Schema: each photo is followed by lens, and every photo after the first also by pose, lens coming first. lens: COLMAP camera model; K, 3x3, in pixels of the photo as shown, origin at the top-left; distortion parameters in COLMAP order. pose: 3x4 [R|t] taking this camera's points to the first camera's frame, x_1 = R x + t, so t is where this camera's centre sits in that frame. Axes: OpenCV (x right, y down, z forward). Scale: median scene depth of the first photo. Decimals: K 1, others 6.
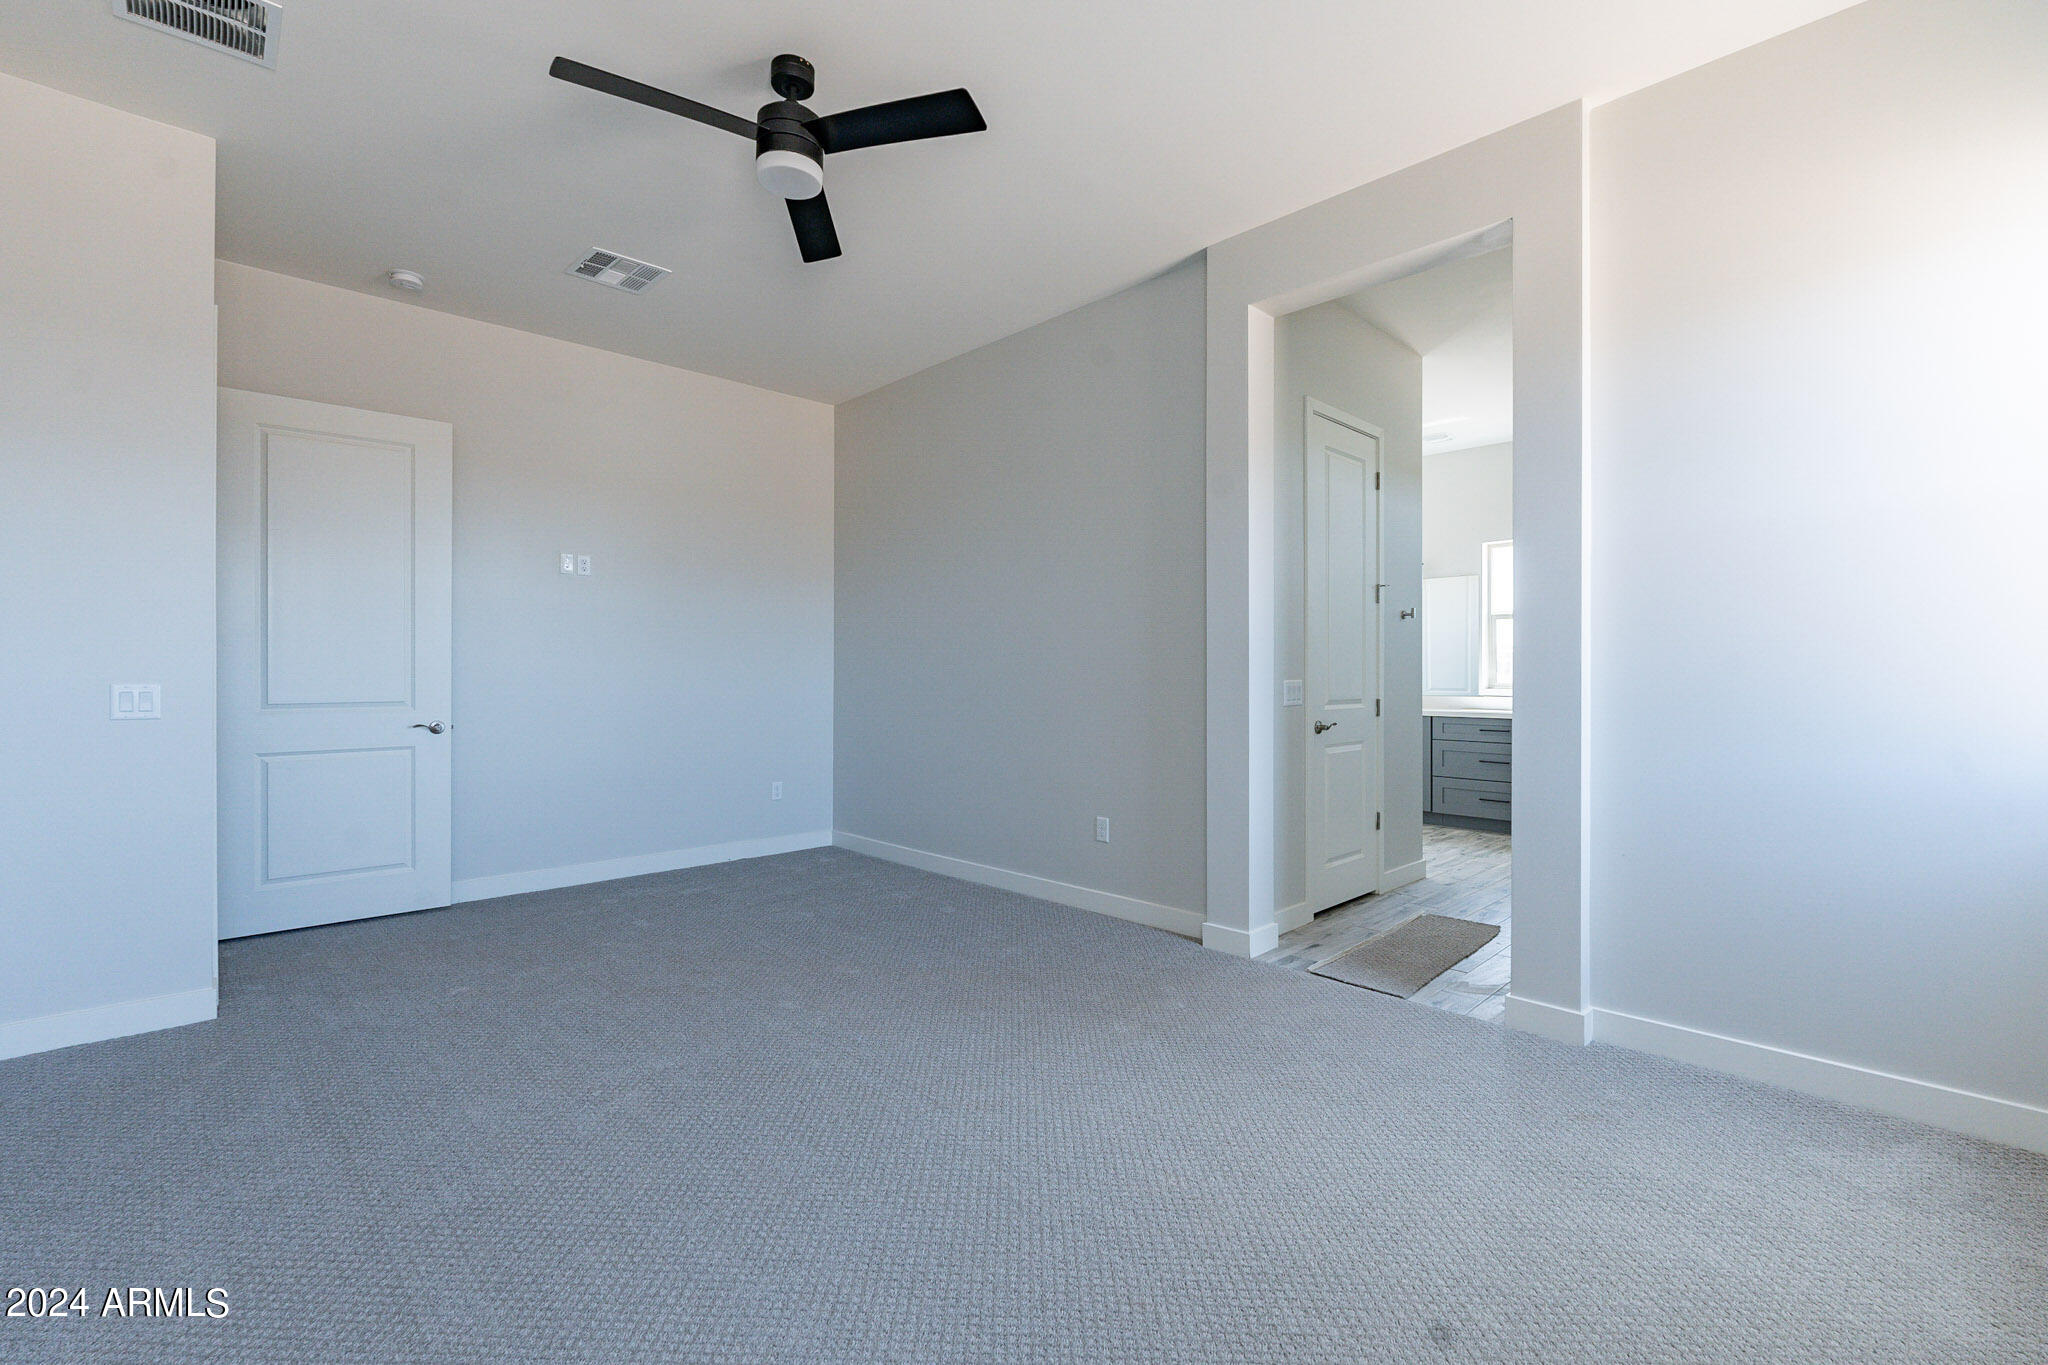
lens RADIAL K [[902.2, 0, 1021.1], [0, 902.2, 672.7], [0, 0, 1]] dist [-0.005332, 0.001608]
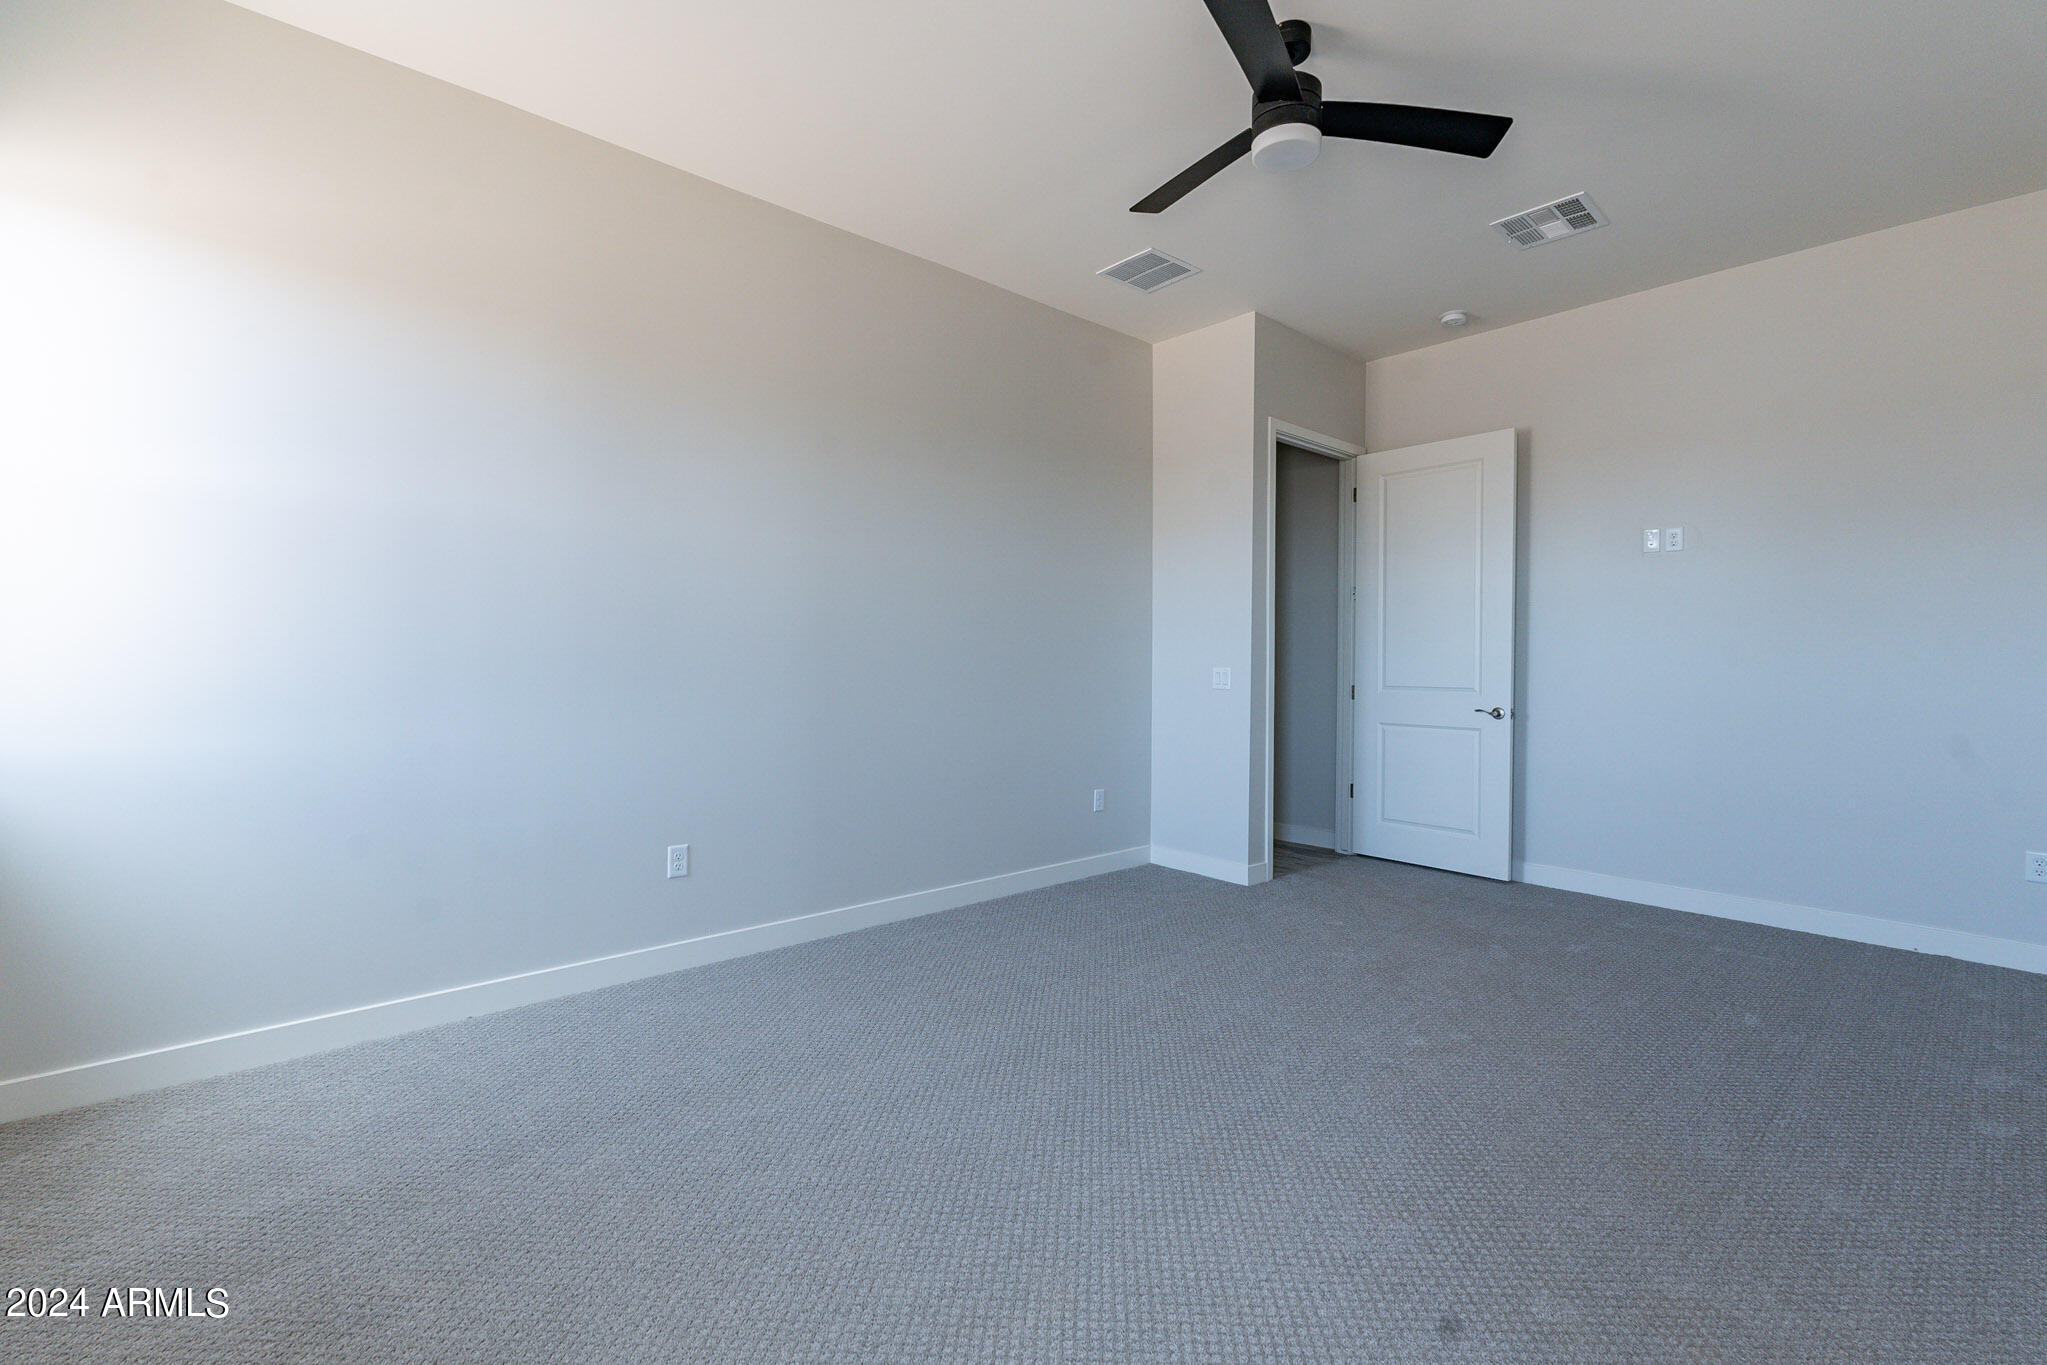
lens RADIAL K [[901.8, 0, 1023.9], [0, 901.8, 677.6], [0, 0, 1]] dist [-0.005332, 0.001608]
pose [[-0.054874, 0.016949, -0.998349, 0.466537], [-0.009082, 0.999806, 0.017473, 0.004124], [0.998452, 0.010026, -0.054710, 0.488481]]
